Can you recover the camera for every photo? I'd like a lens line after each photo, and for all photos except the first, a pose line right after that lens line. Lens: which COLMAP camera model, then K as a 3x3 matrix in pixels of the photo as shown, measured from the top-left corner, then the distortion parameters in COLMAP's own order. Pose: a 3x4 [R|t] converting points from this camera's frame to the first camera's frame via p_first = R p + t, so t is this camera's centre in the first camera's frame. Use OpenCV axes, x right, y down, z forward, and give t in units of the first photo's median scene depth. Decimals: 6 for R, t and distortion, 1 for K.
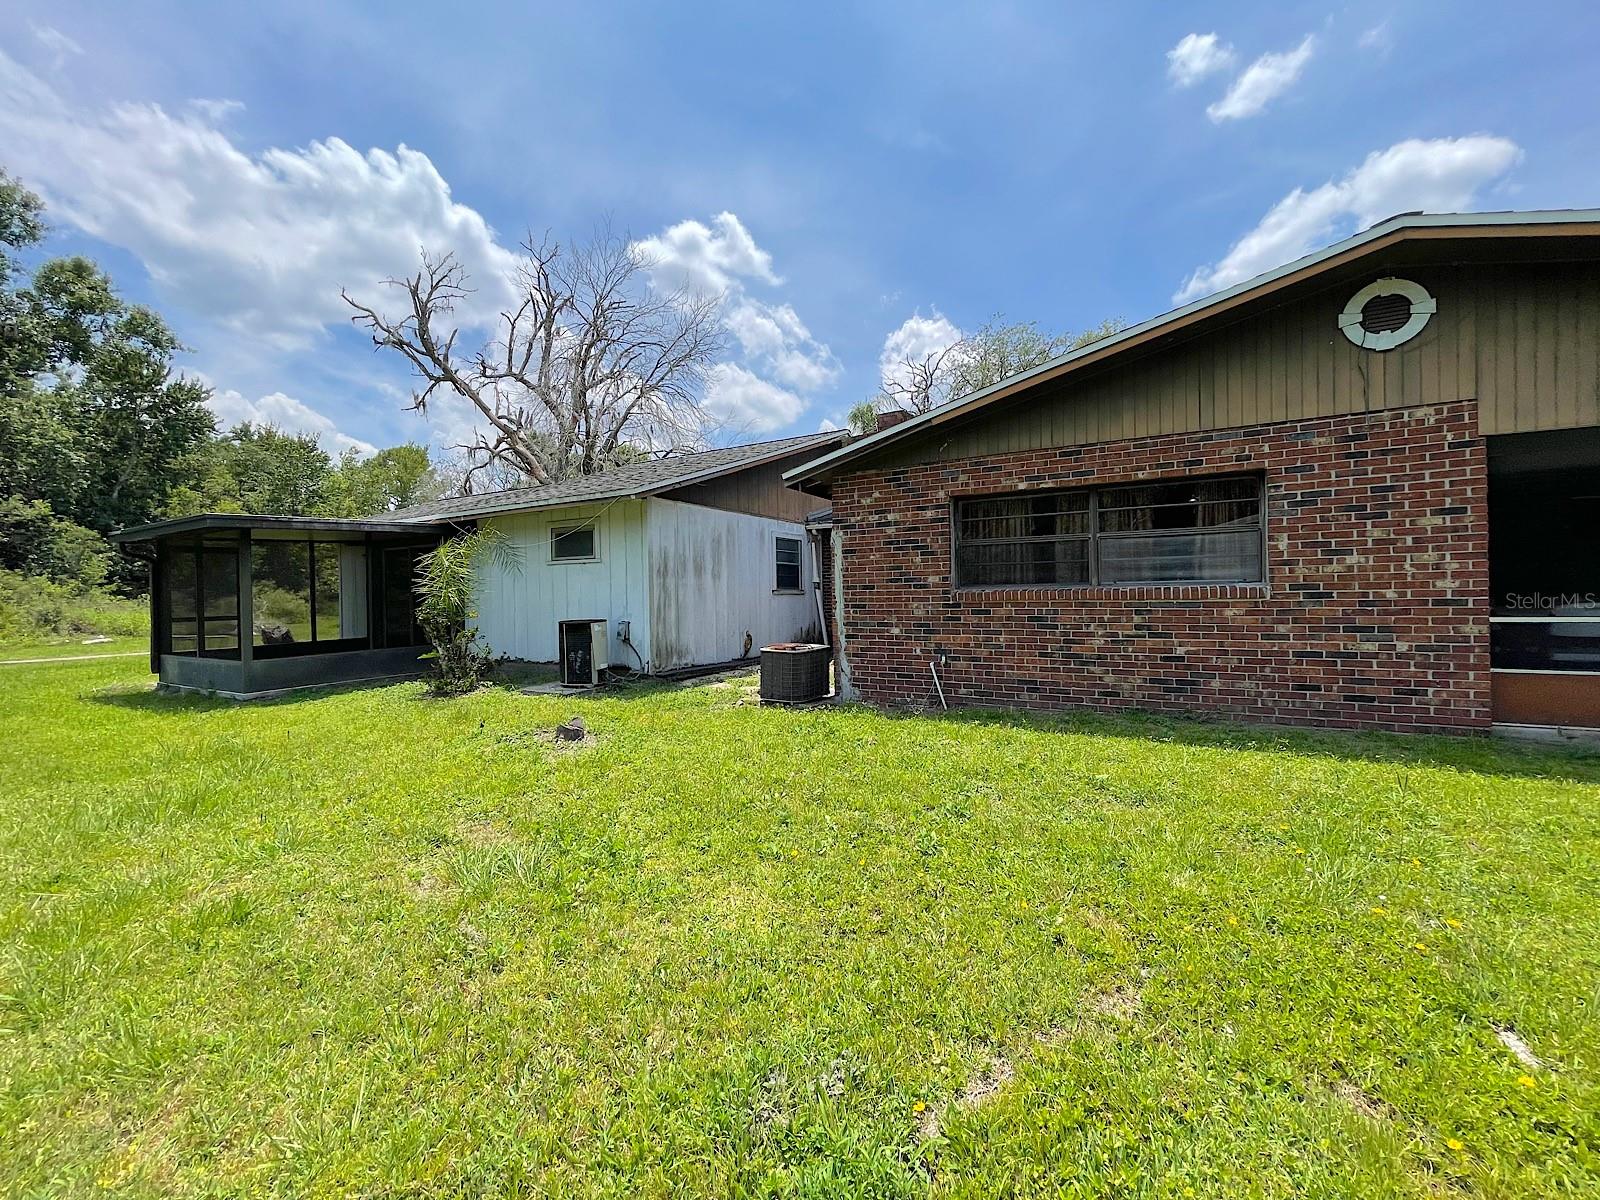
lens RADIAL K [[652.4, 0, 801.5], [0, 652.4, 597.5], [0, 0, 1]] dist [0.000000, -0.000299]
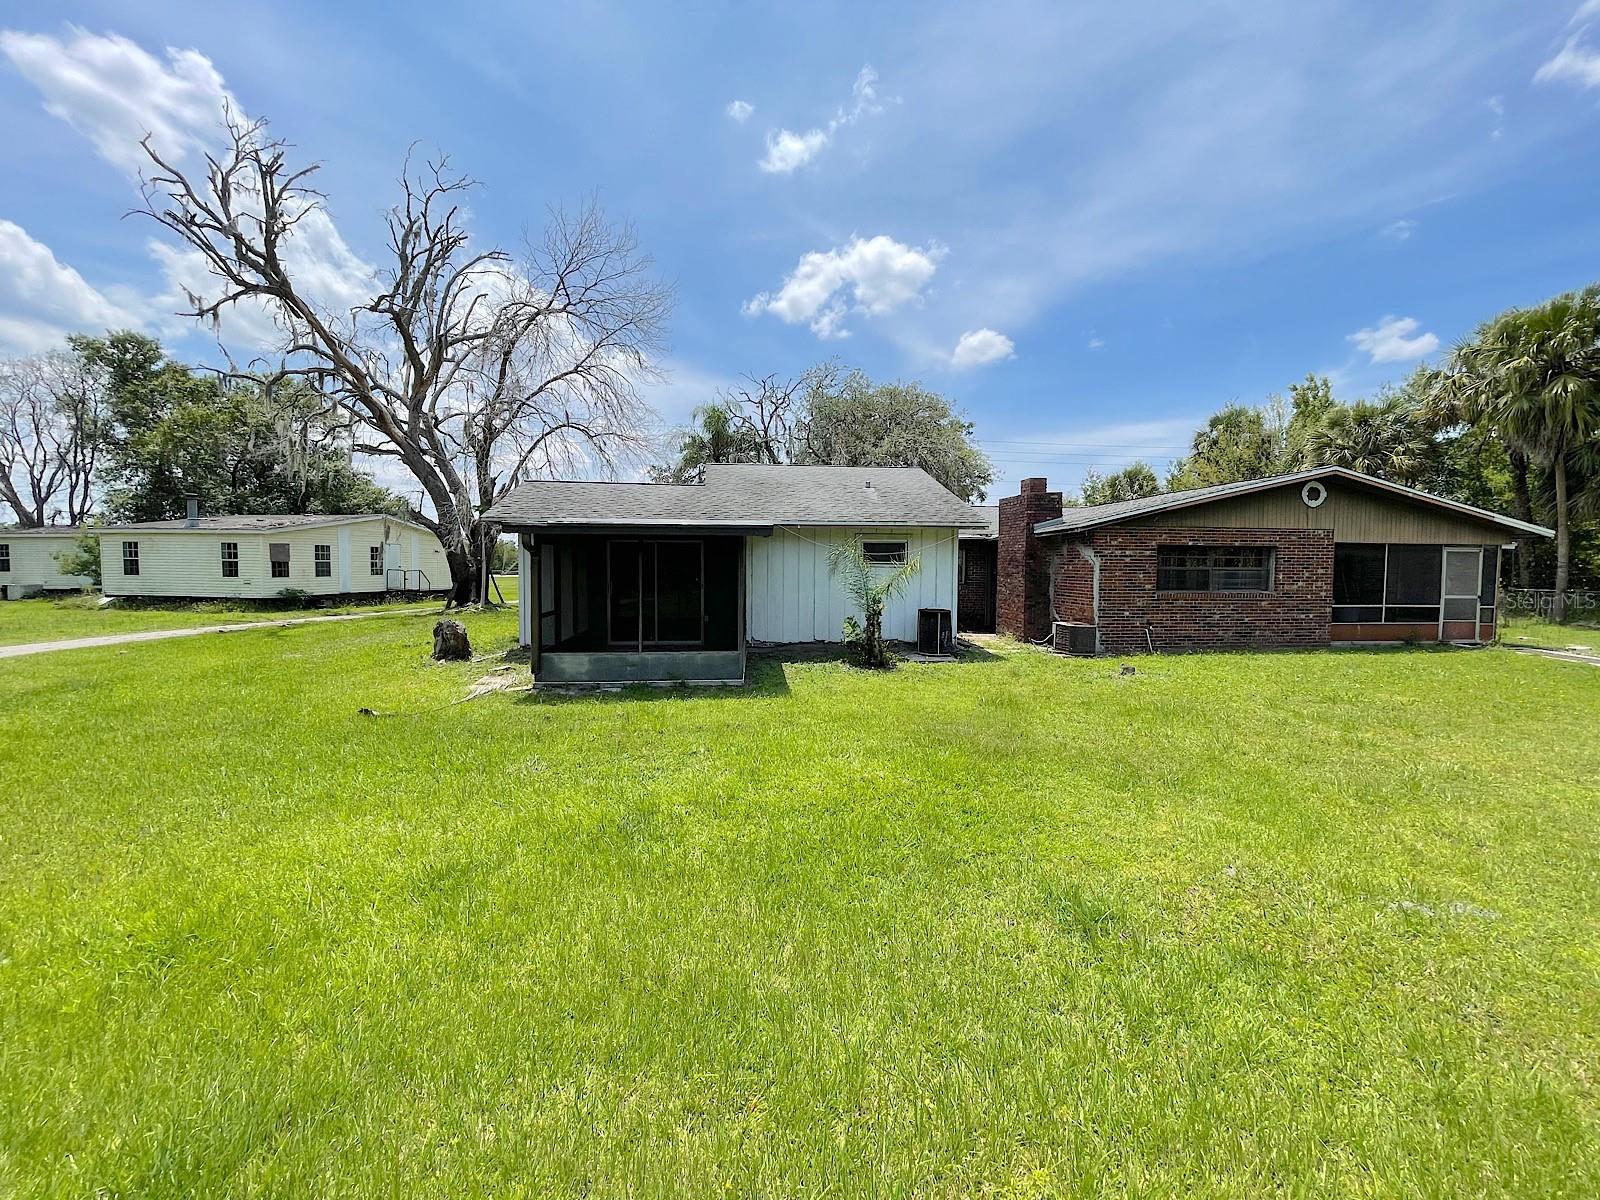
lens RADIAL K [[650.5, 0, 802.2], [0, 650.5, 598.2], [0, 0, 1]] dist [-0.000742, 0.000032]
pose [[0.805446, -0.003810, 0.592657, -1.877646], [-0.015961, 0.999477, 0.028117, -0.033014], [-0.592454, -0.032106, 0.804964, 0.050107]]
